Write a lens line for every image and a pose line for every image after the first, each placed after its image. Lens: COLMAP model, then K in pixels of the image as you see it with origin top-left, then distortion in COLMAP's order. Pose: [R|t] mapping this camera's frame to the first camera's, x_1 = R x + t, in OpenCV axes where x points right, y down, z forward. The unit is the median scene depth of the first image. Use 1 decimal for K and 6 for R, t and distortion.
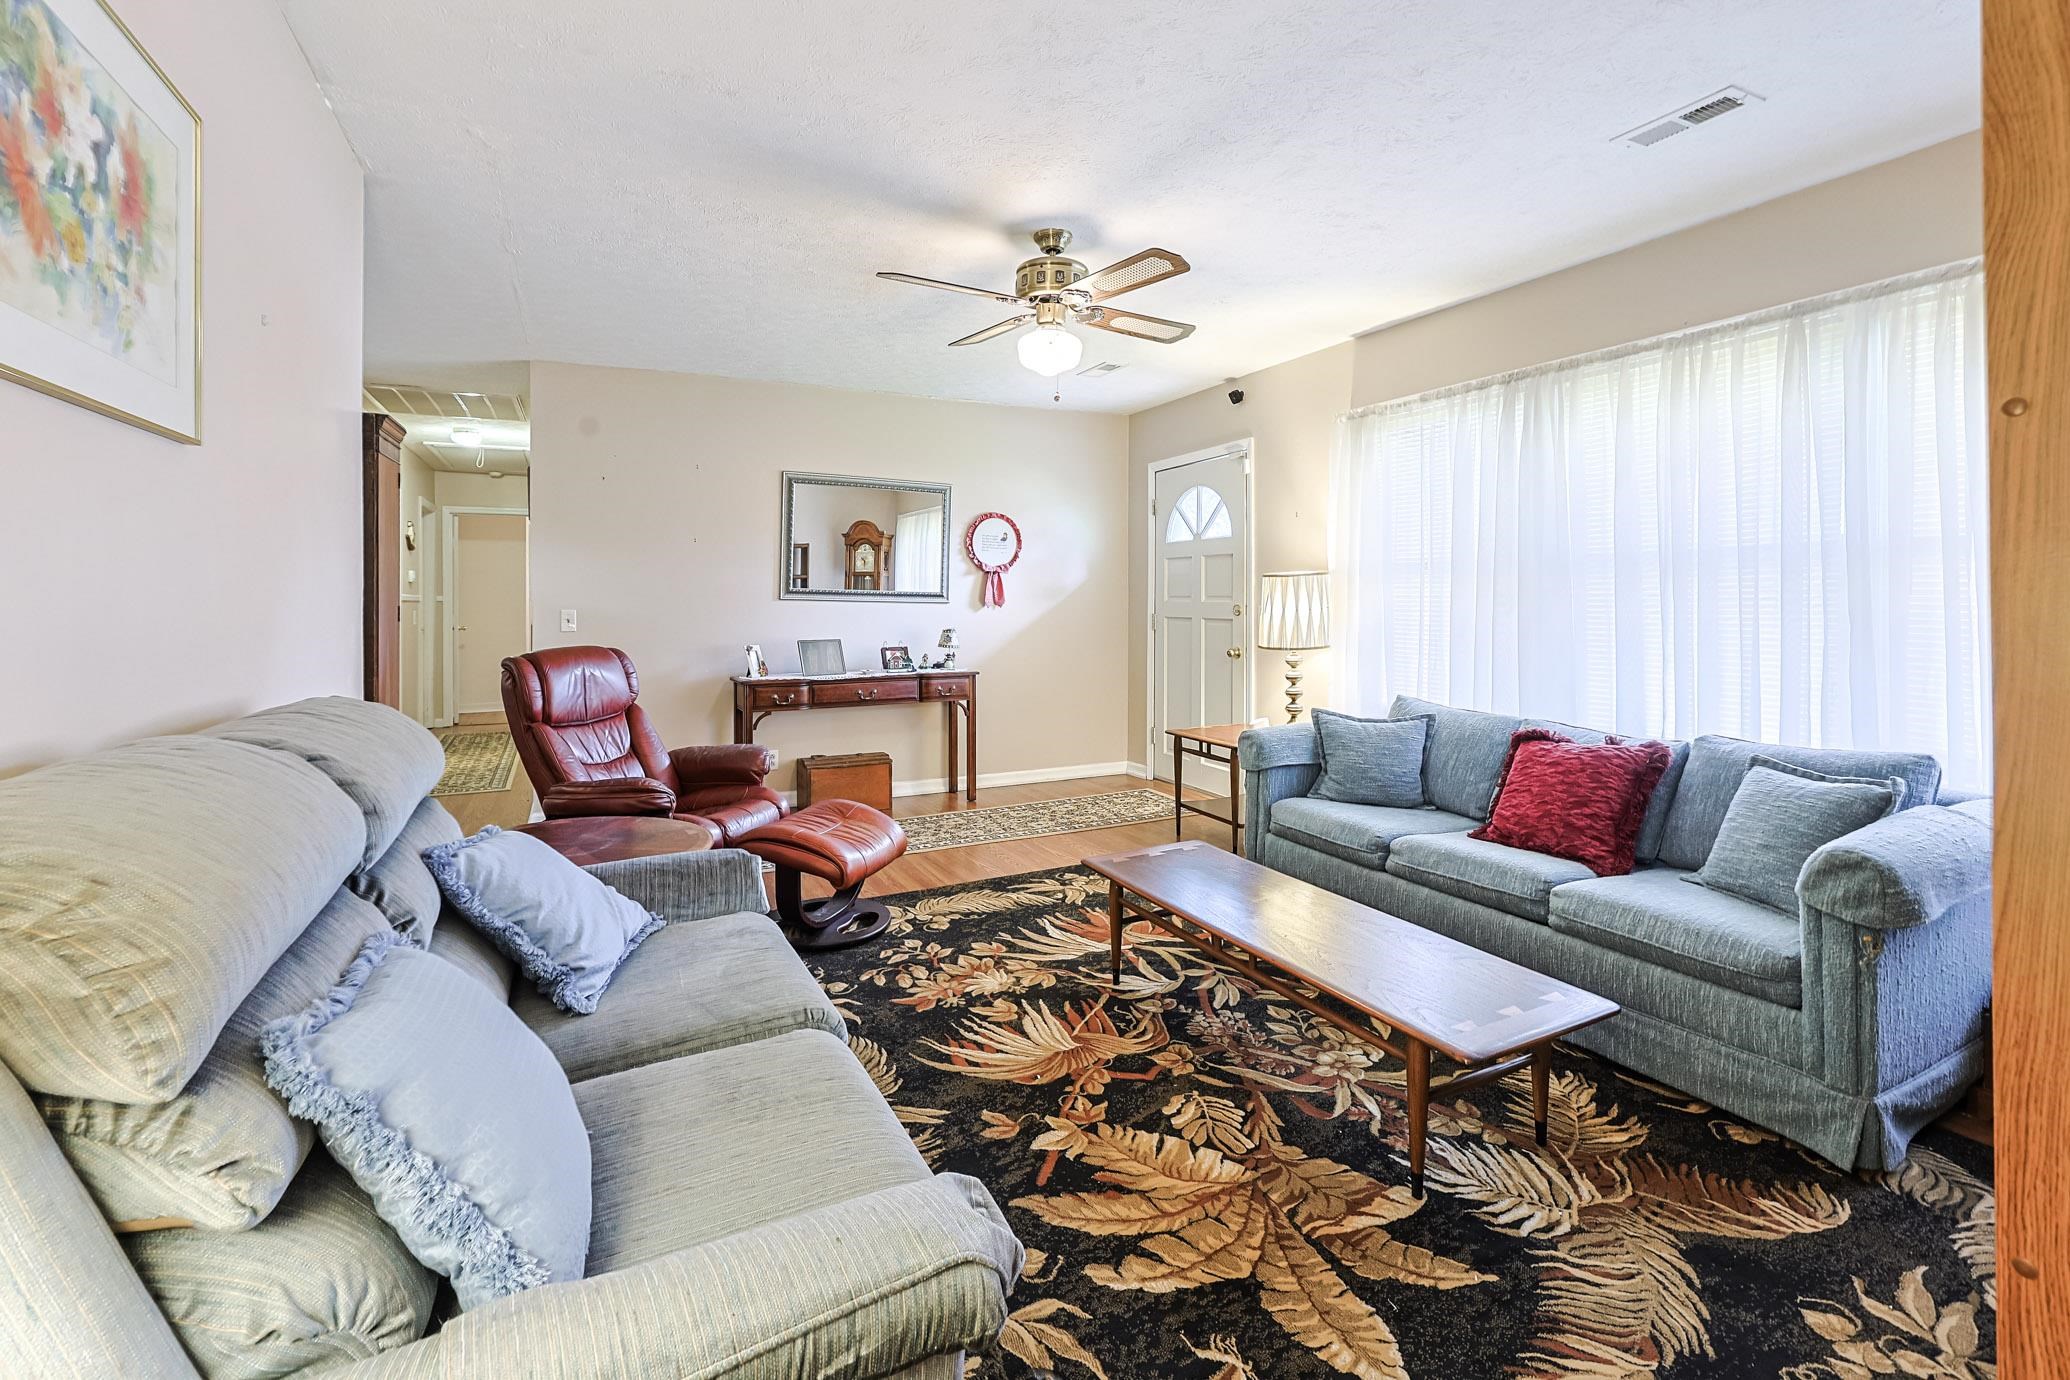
lens RADIAL K [[896.5, 0, 1035.5], [0, 896.5, 607.7], [0, 0, 1]] dist [-0.000933, -0.000077]
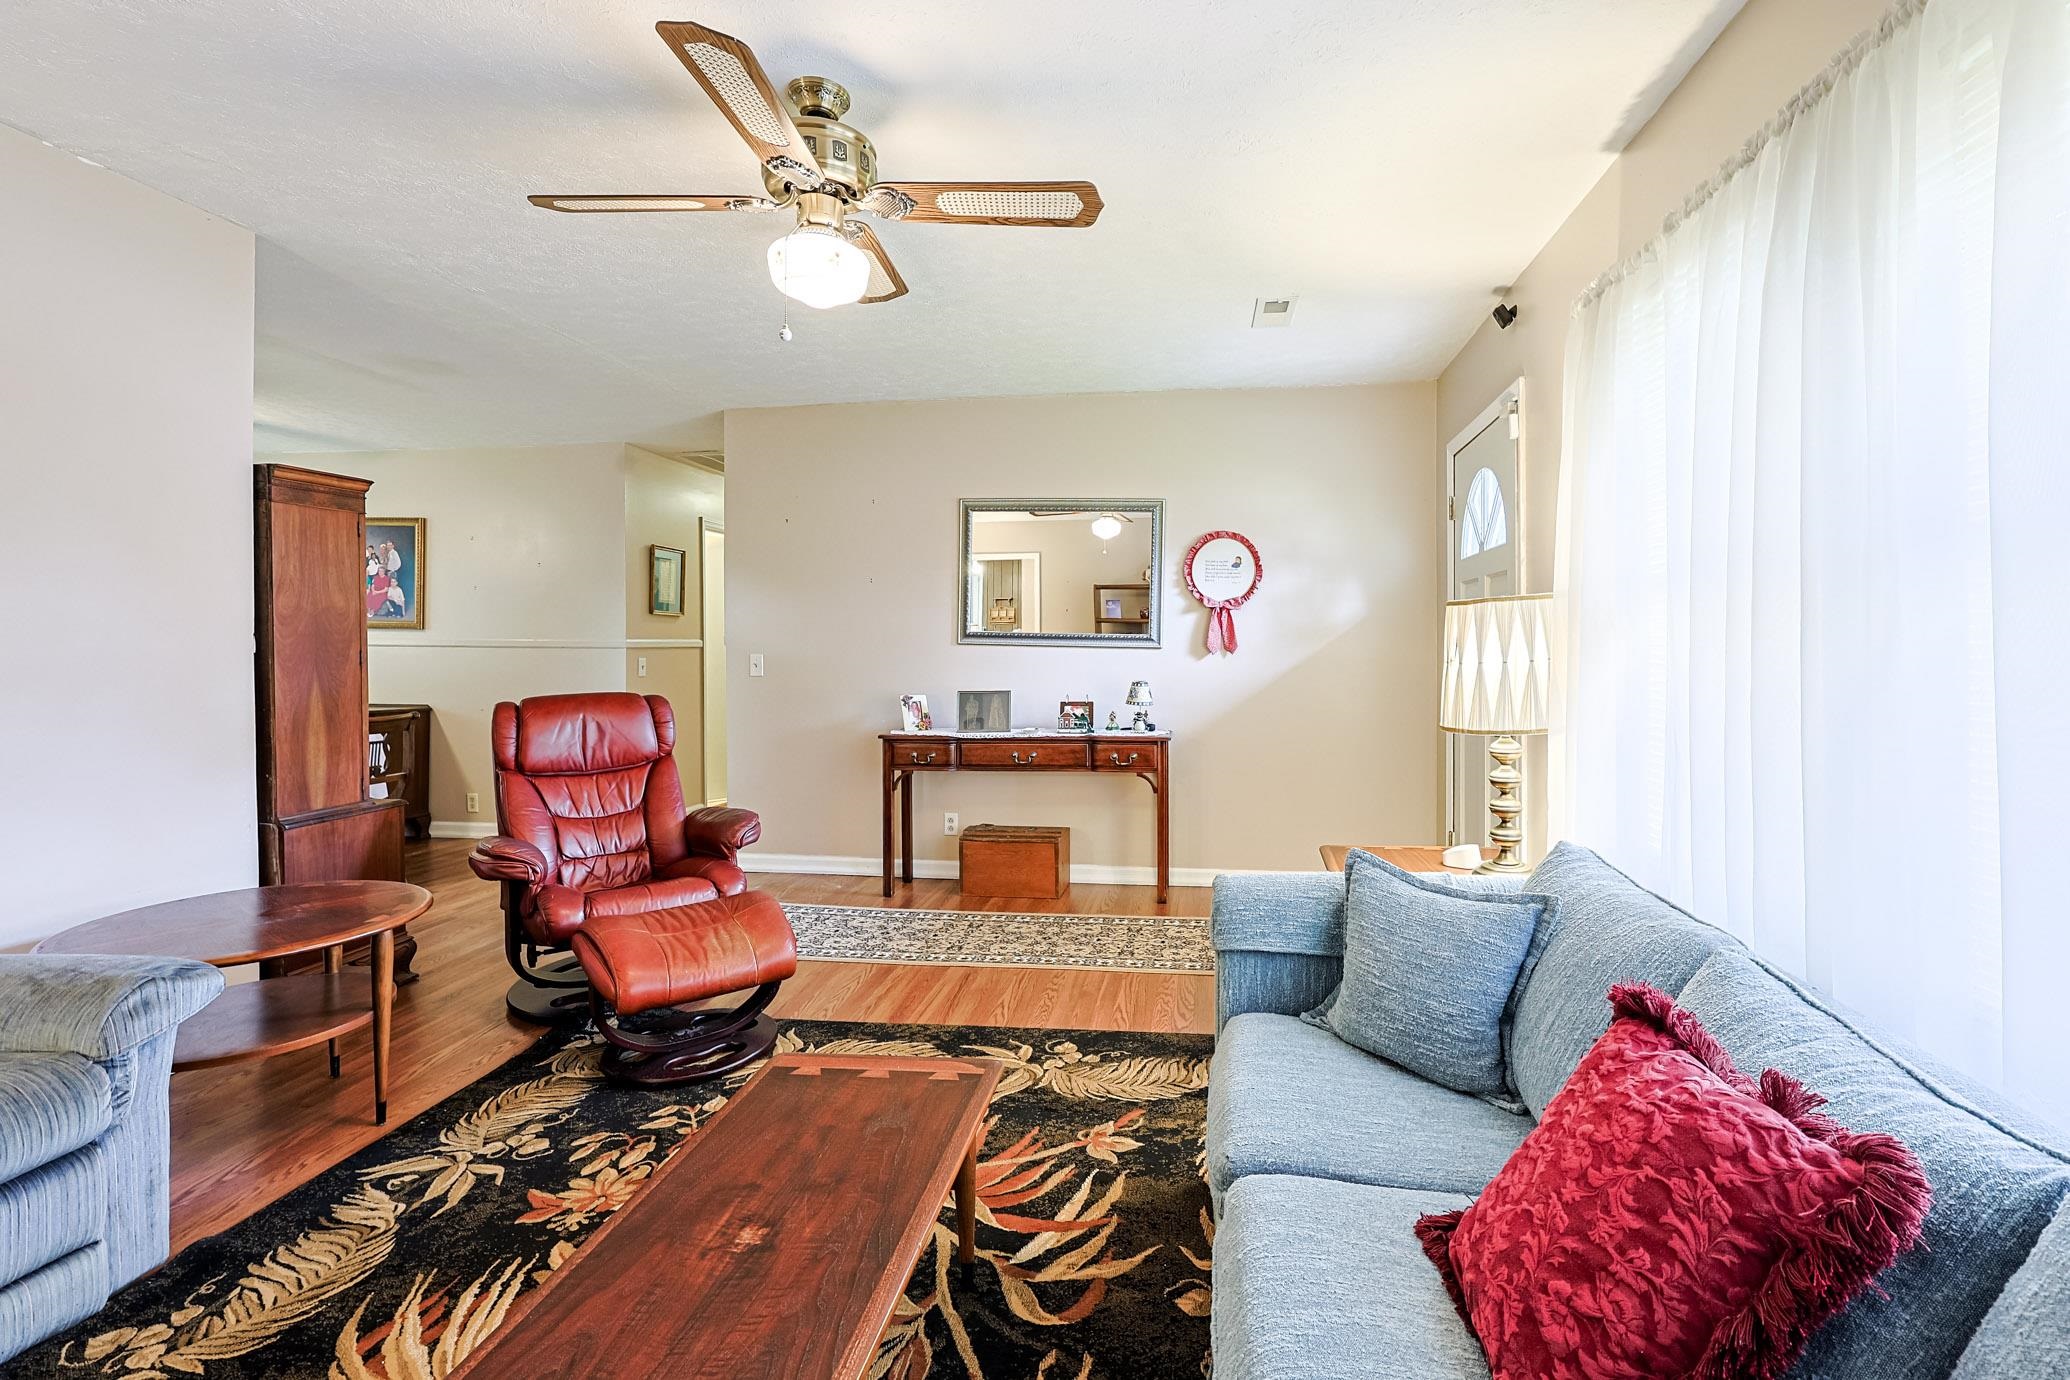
lens RADIAL K [[910.9, 0, 1118.7], [0, 910.9, 656.5], [0, 0, 1]] dist [0.001941, -0.000260]
pose [[0.844591, 0.007870, -0.535354, 0.576501], [-0.004720, 0.999963, 0.007254, -0.007373], [0.535391, -0.003599, 0.844596, 0.561069]]
